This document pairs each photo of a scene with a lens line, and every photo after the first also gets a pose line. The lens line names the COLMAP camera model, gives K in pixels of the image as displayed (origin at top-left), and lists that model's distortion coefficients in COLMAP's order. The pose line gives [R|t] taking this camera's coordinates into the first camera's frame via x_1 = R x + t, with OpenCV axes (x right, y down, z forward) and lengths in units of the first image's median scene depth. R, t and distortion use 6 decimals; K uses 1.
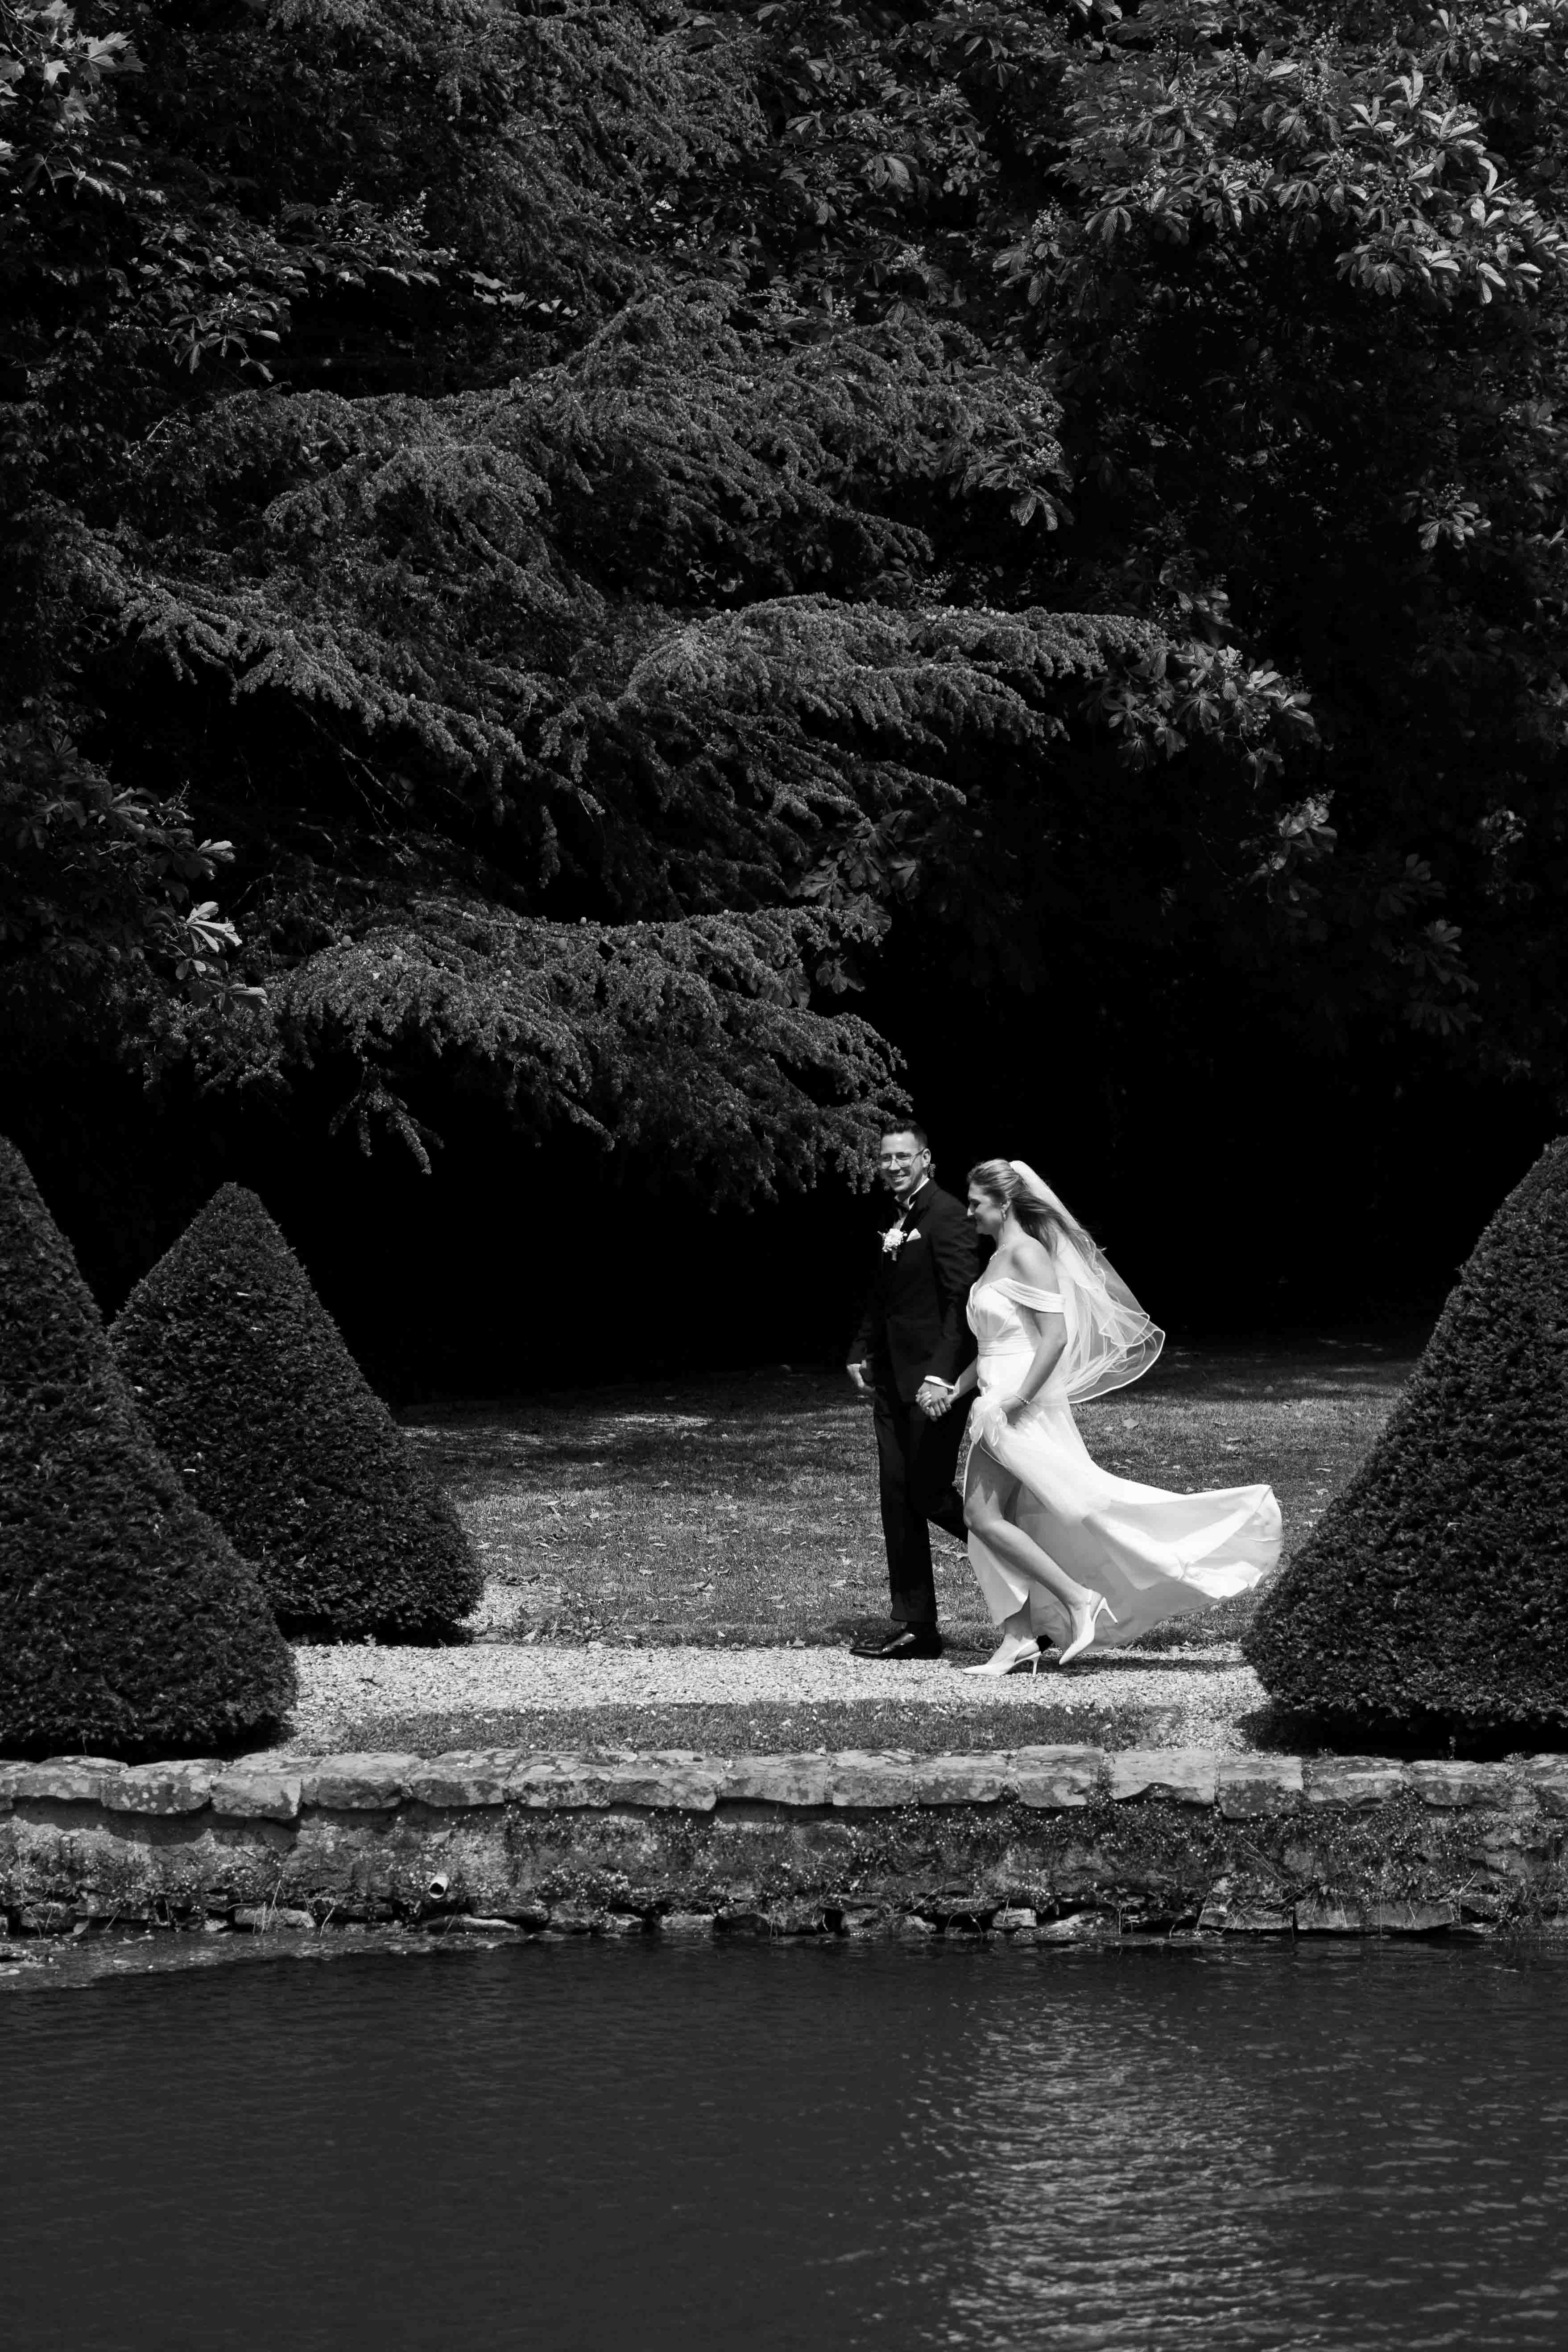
lens RADIAL K [[7322.4, 0, 783.9], [0, 7322.4, 1175.4], [0, 0, 1]] dist [0.185151, 0.000000]
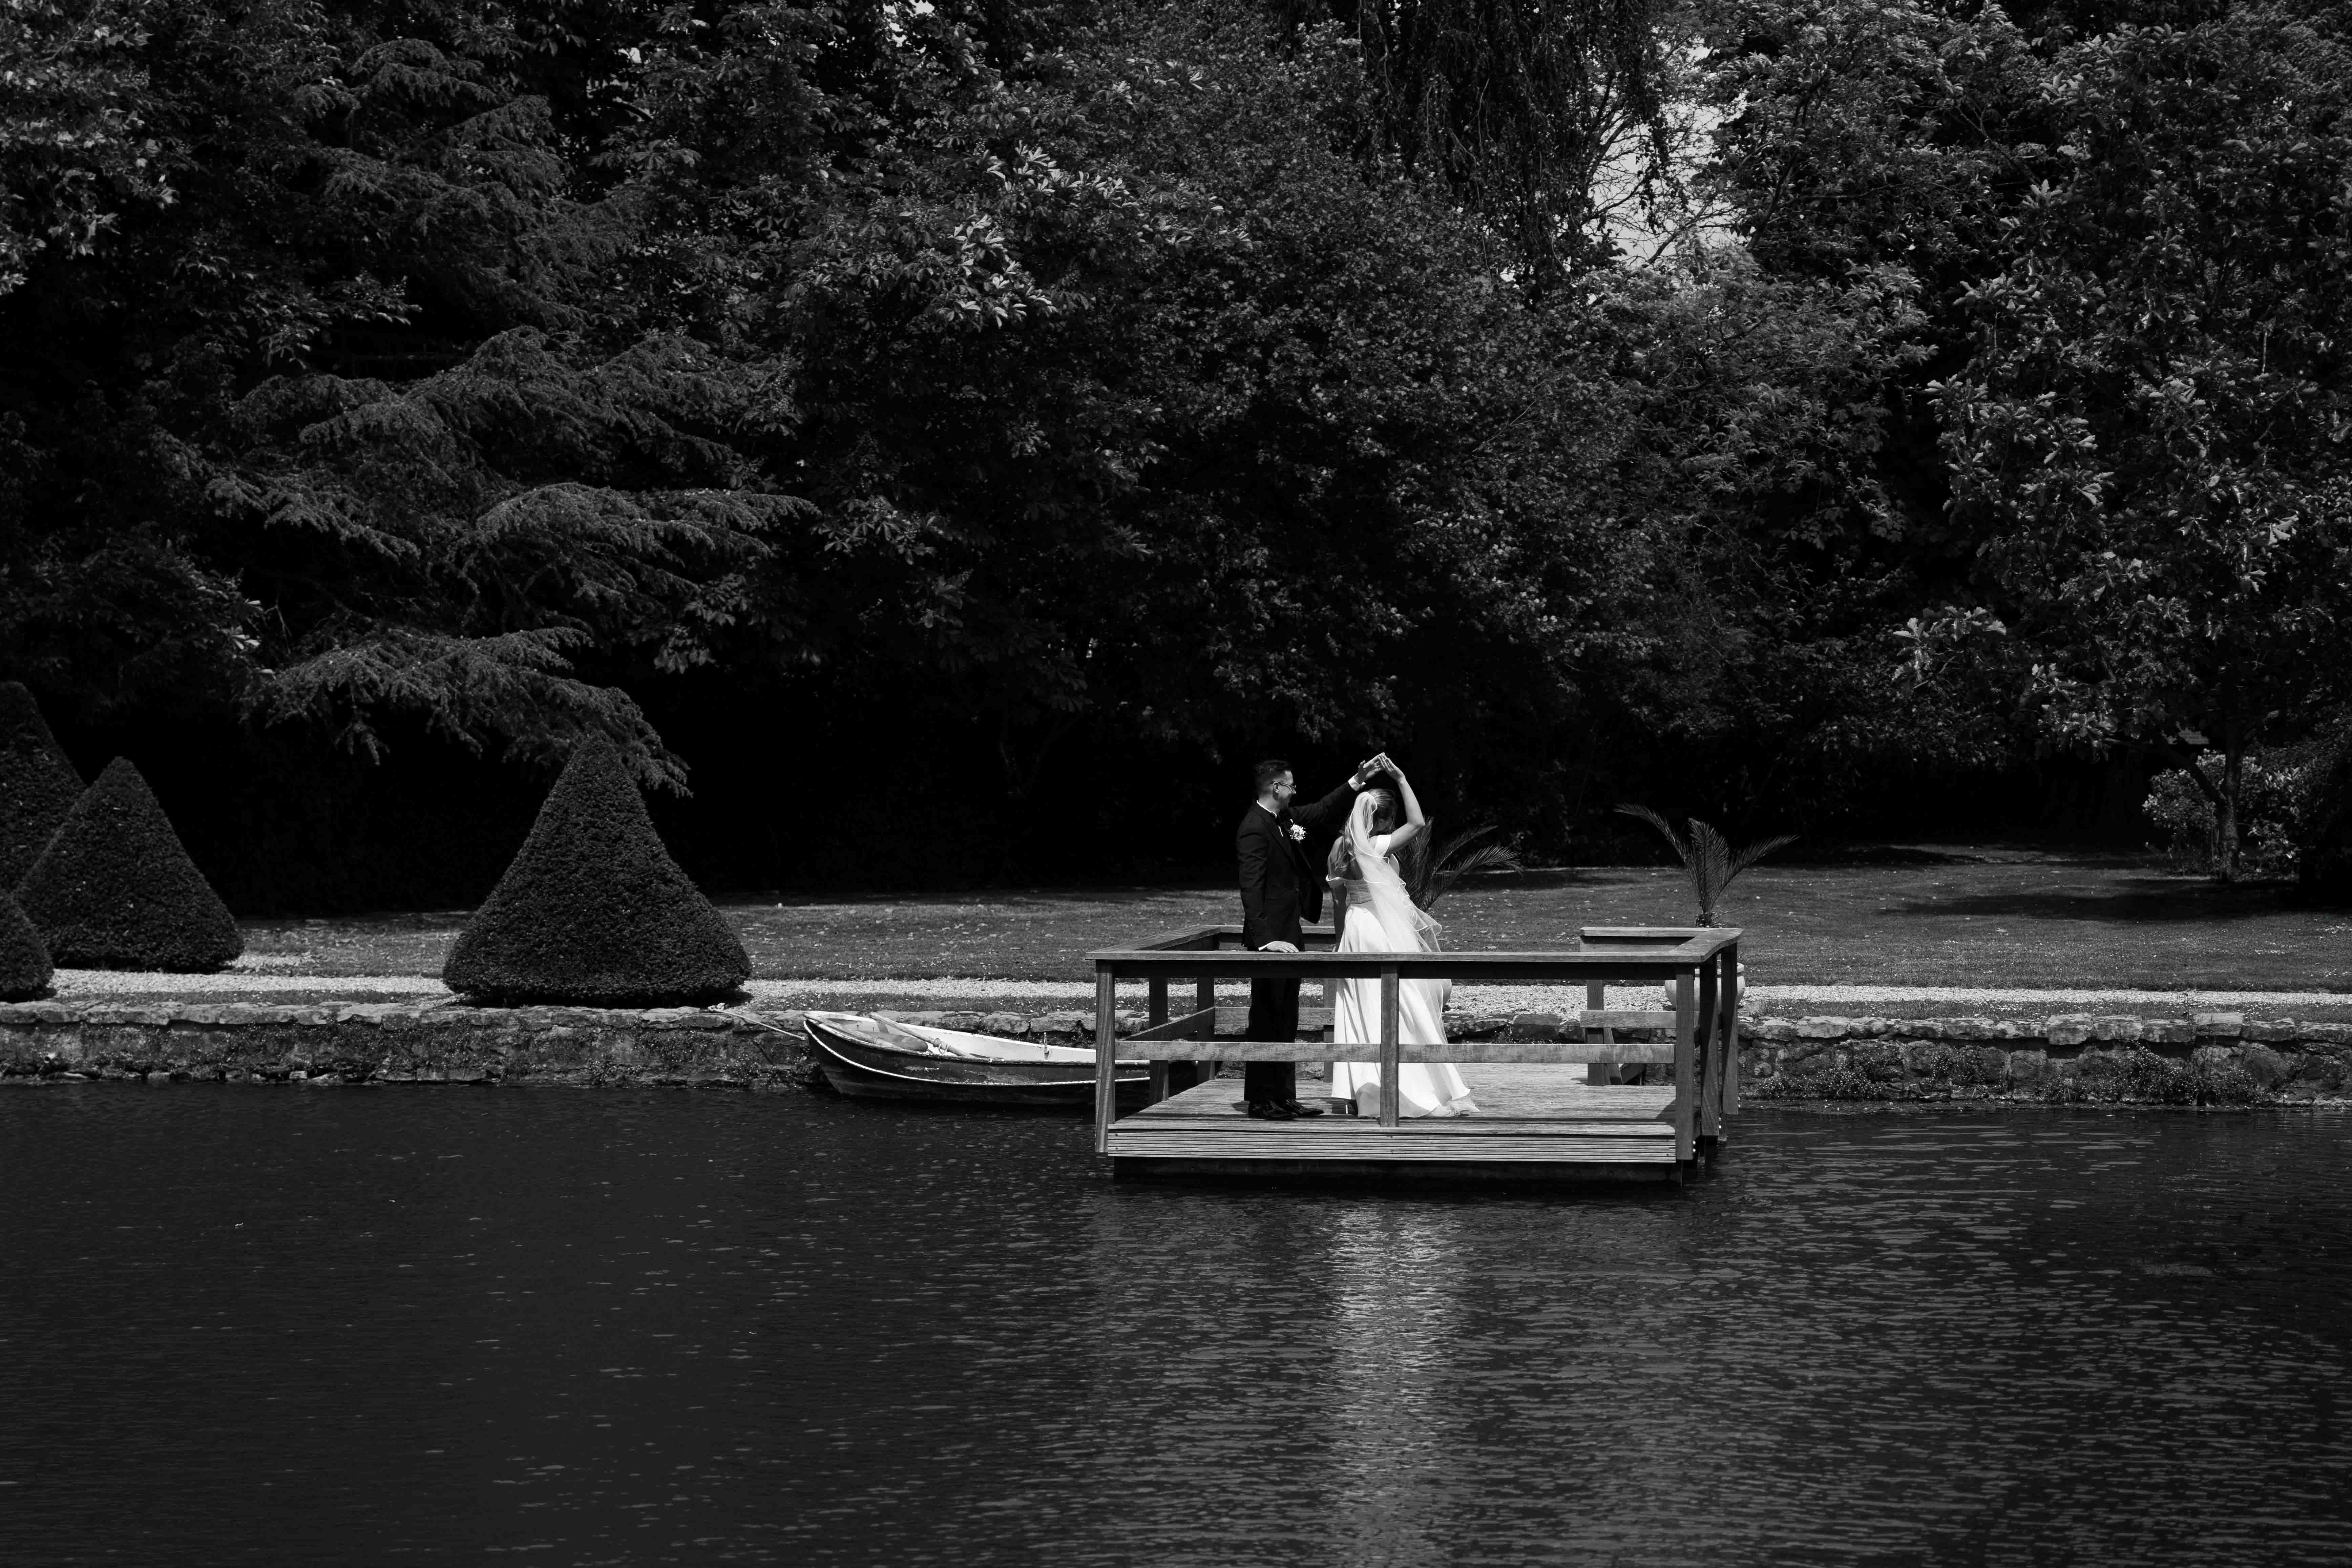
lens RADIAL K [[4731.6, 0, 1176.2], [0, 4731.6, 783.0], [0, 0, 1]] dist [-0.000392, 0.000000]
pose [[0.998272, 0.011335, -0.057653, 0.376954], [-0.012021, 0.999861, -0.011564, 0.025755], [0.057514, 0.012238, 0.998270, -0.418914]]
